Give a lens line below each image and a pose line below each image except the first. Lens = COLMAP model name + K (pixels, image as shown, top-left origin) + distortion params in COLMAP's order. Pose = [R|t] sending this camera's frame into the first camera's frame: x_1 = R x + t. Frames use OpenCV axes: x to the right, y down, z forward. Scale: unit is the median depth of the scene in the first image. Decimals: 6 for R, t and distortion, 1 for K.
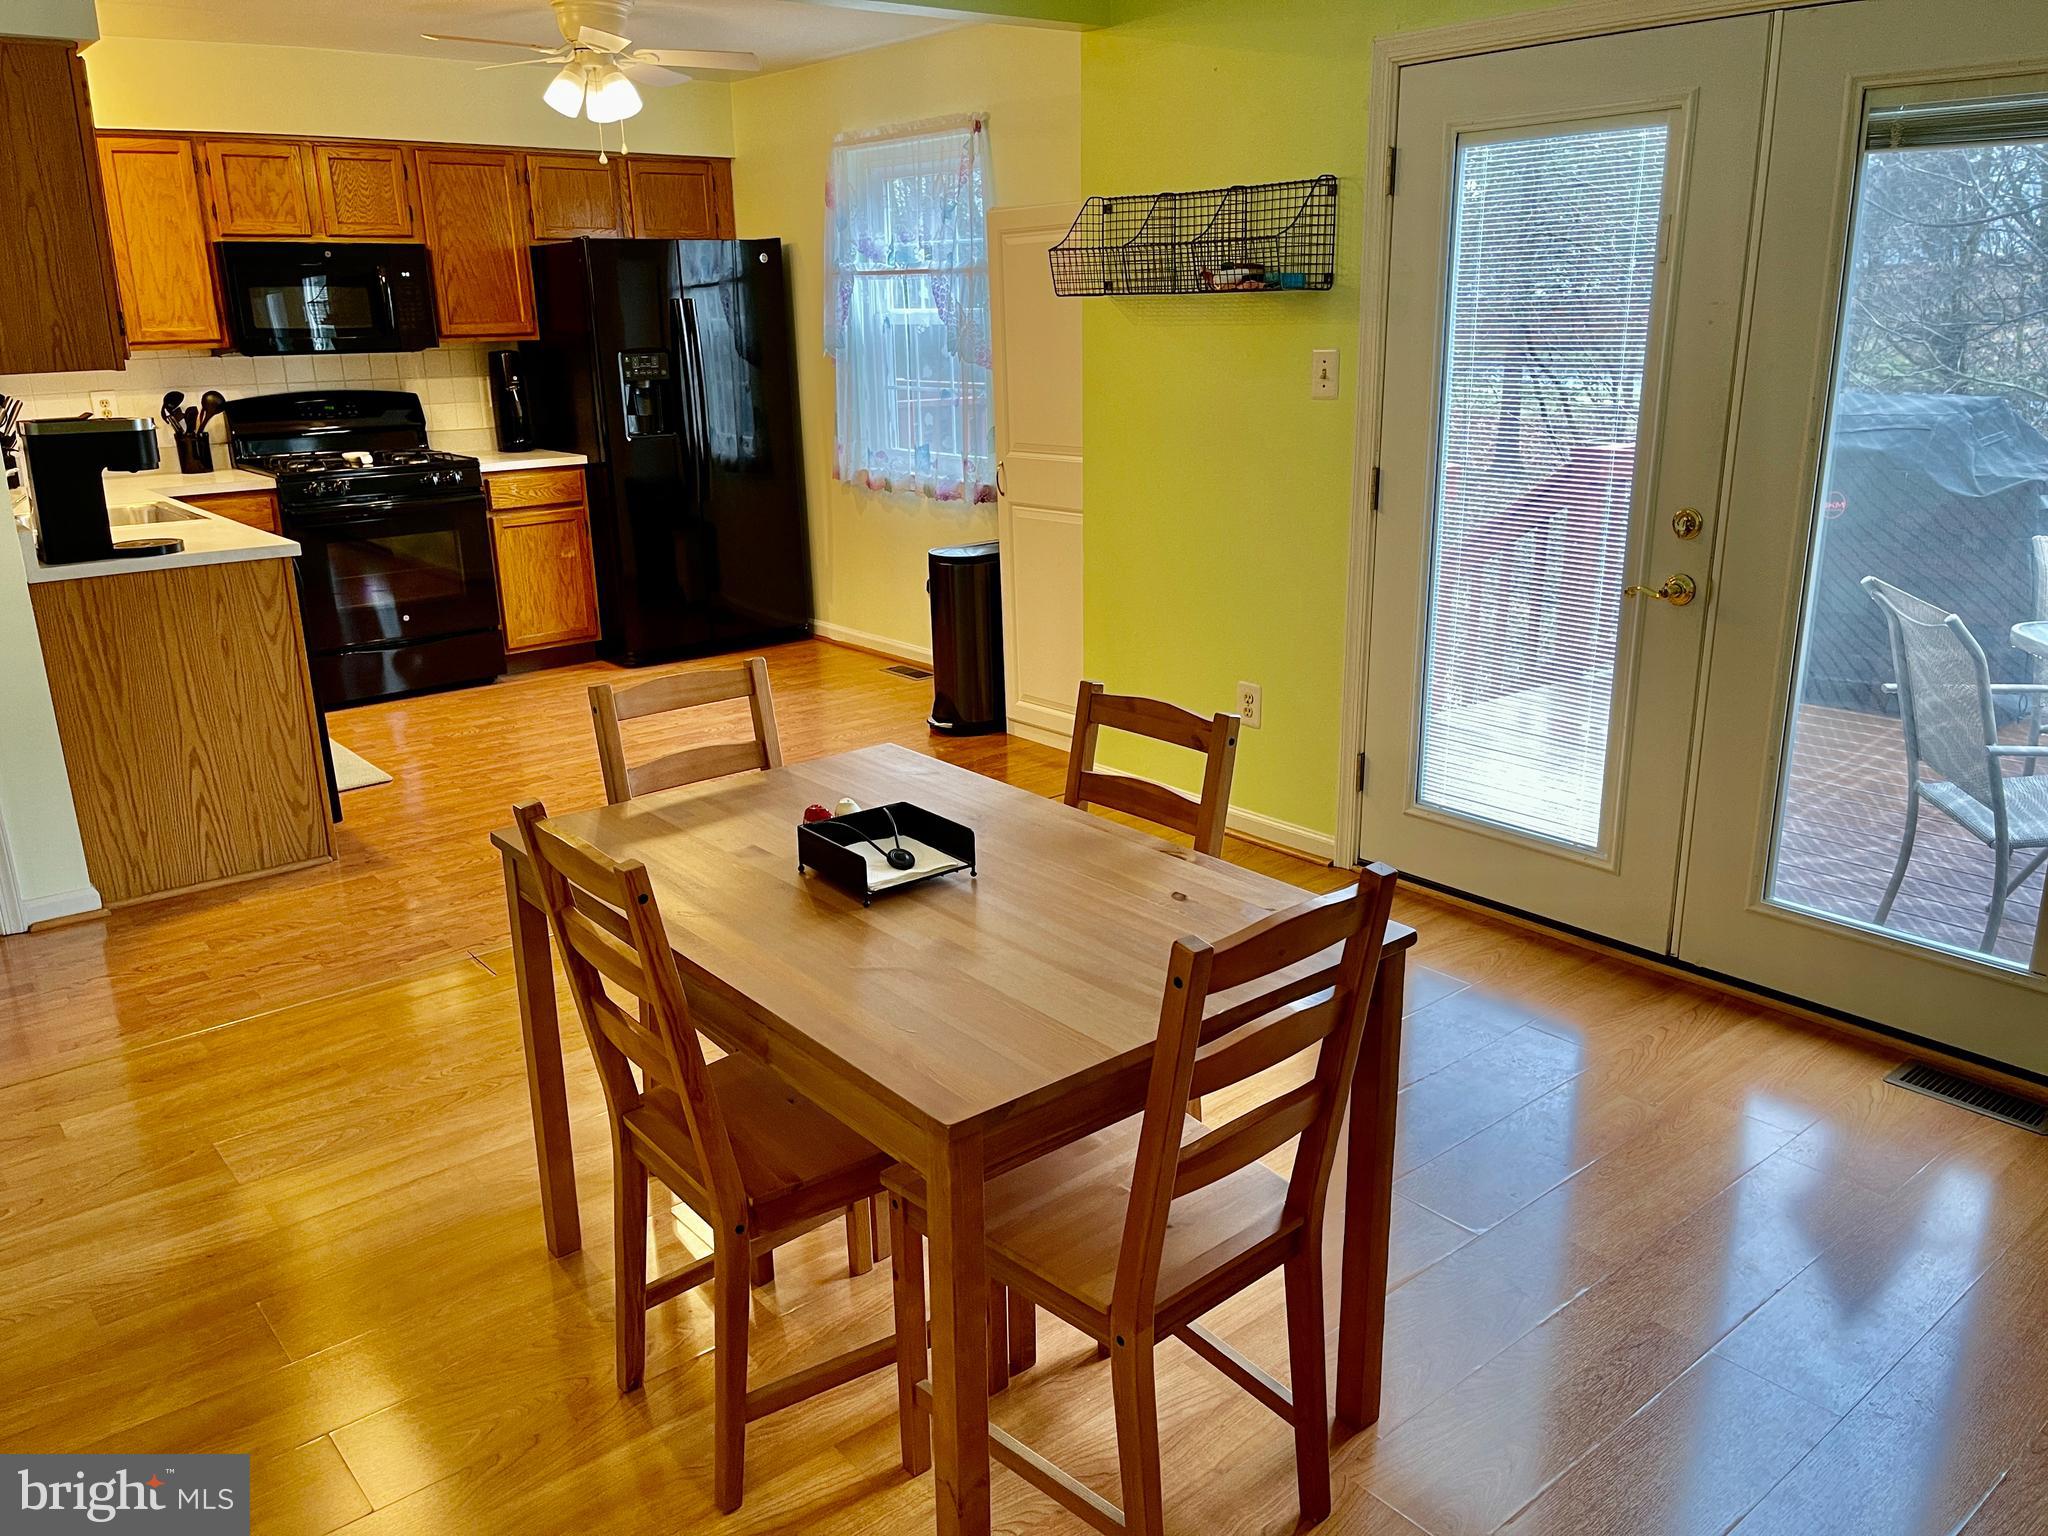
lens RADIAL K [[1564.4, 0, 1024.0], [0, 1564.4, 768.0], [0, 0, 1]] dist [0.086995, -0.131240]
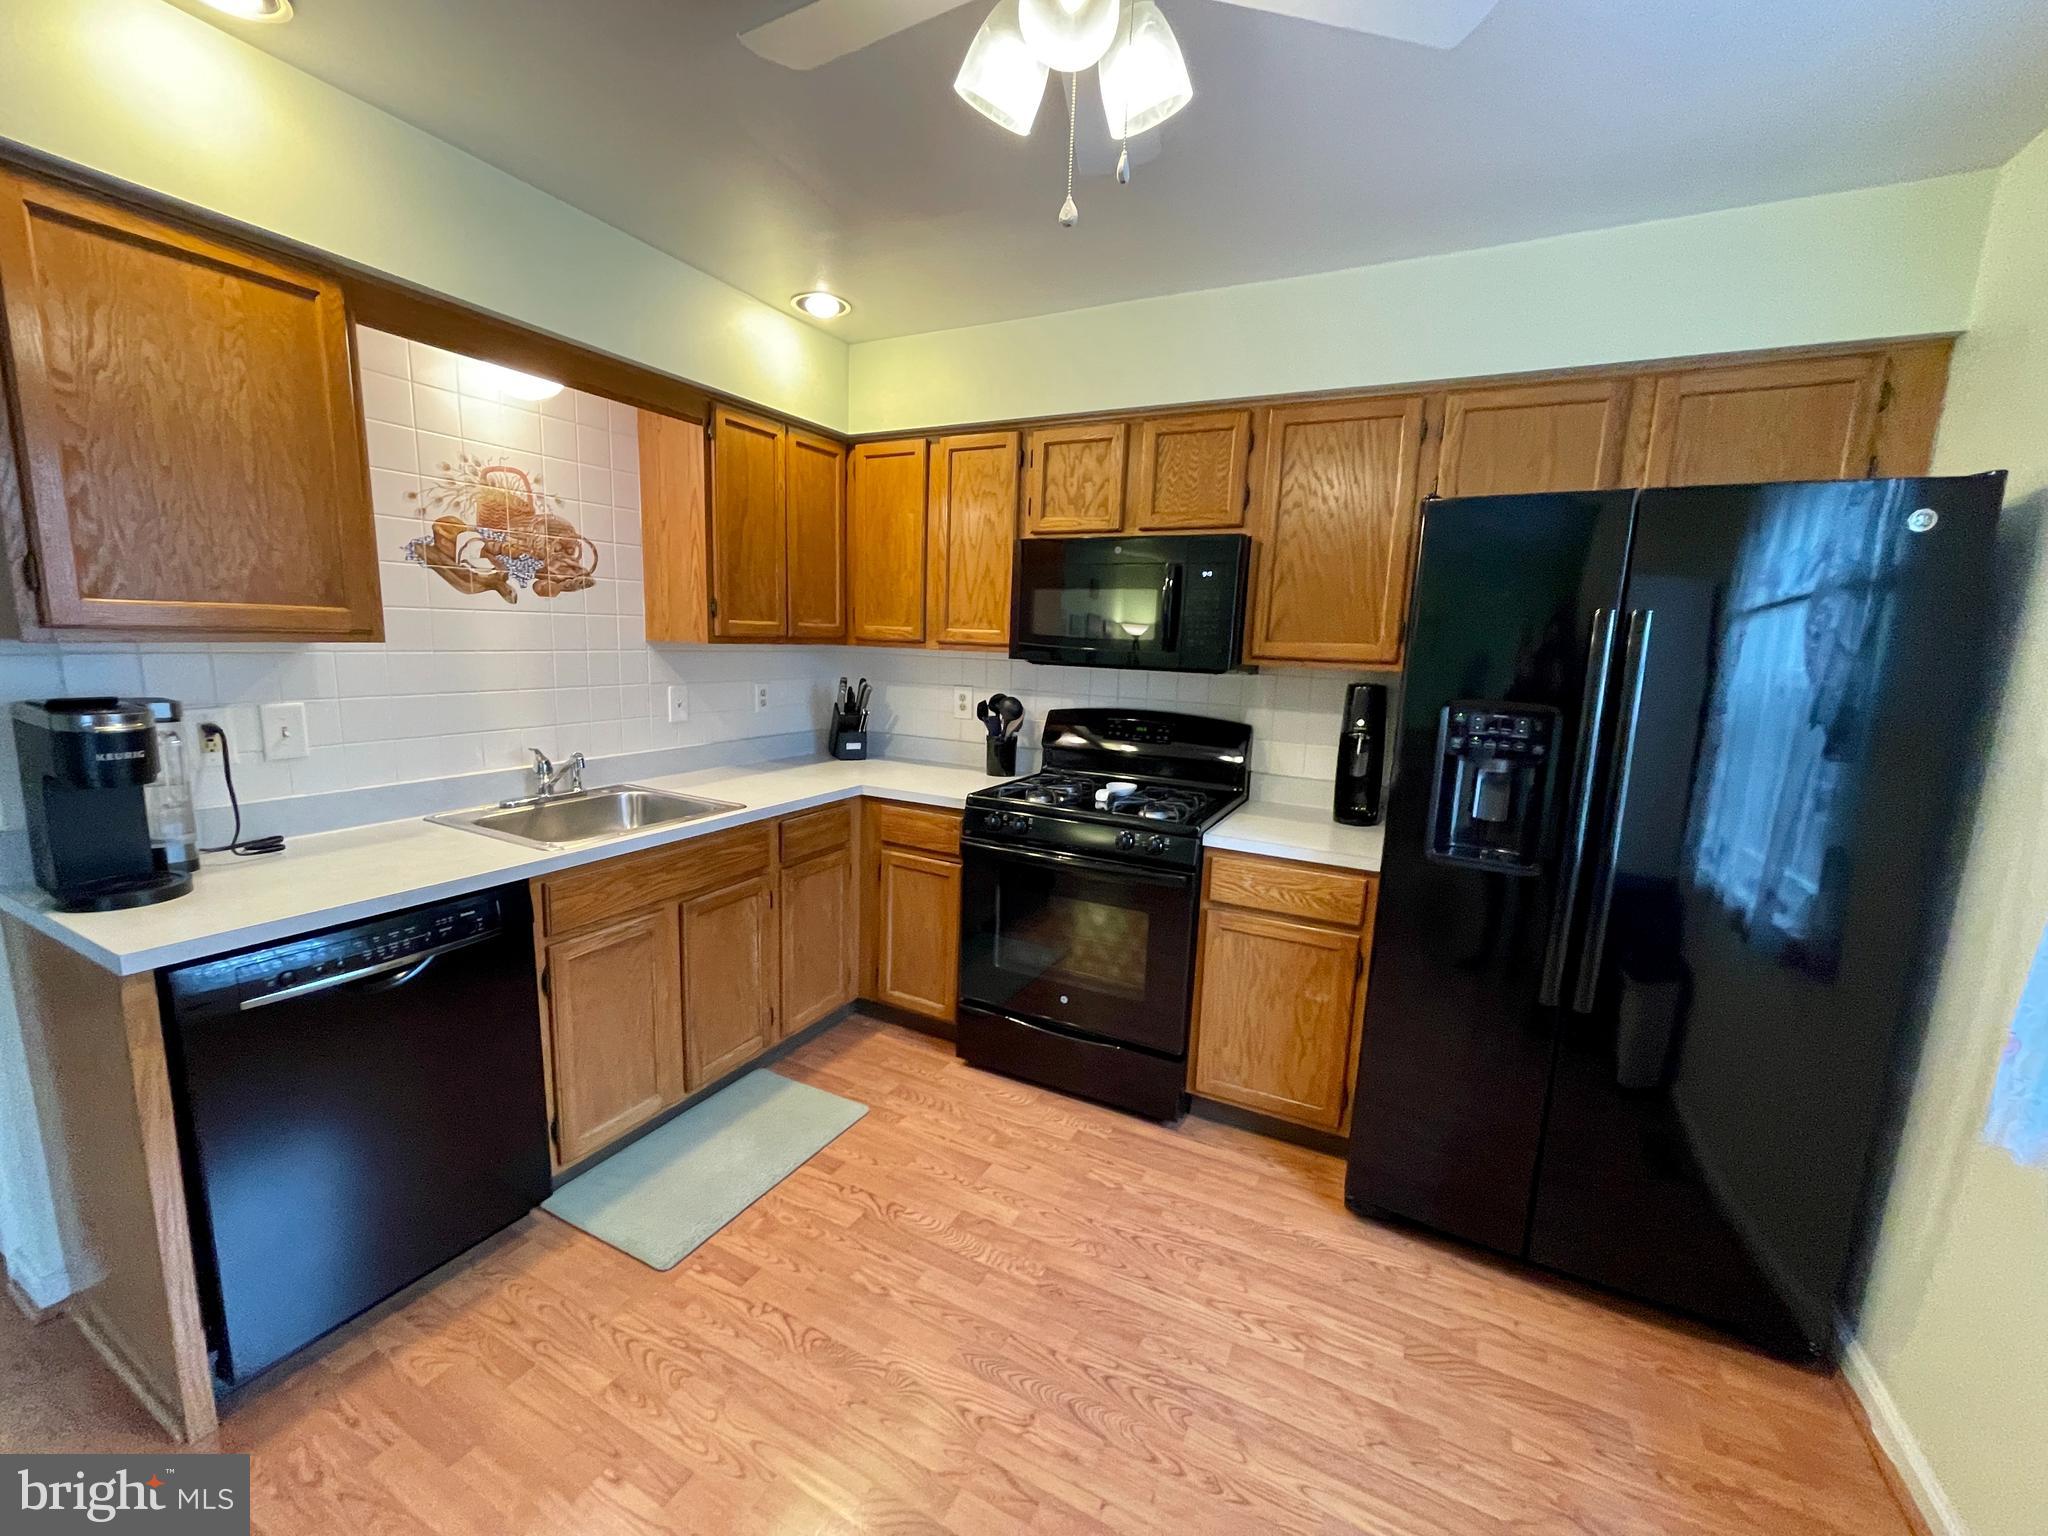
lens RADIAL K [[828.3, 0, 1009.5], [0, 828.3, 771.3], [0, 0, 1]] dist [-0.000668, -0.001370]
pose [[0.383598, 0.186060, -0.904563, -0.054460], [-0.301896, 0.950943, 0.067575, -0.226263], [0.872761, 0.247162, 0.420951, 0.794865]]
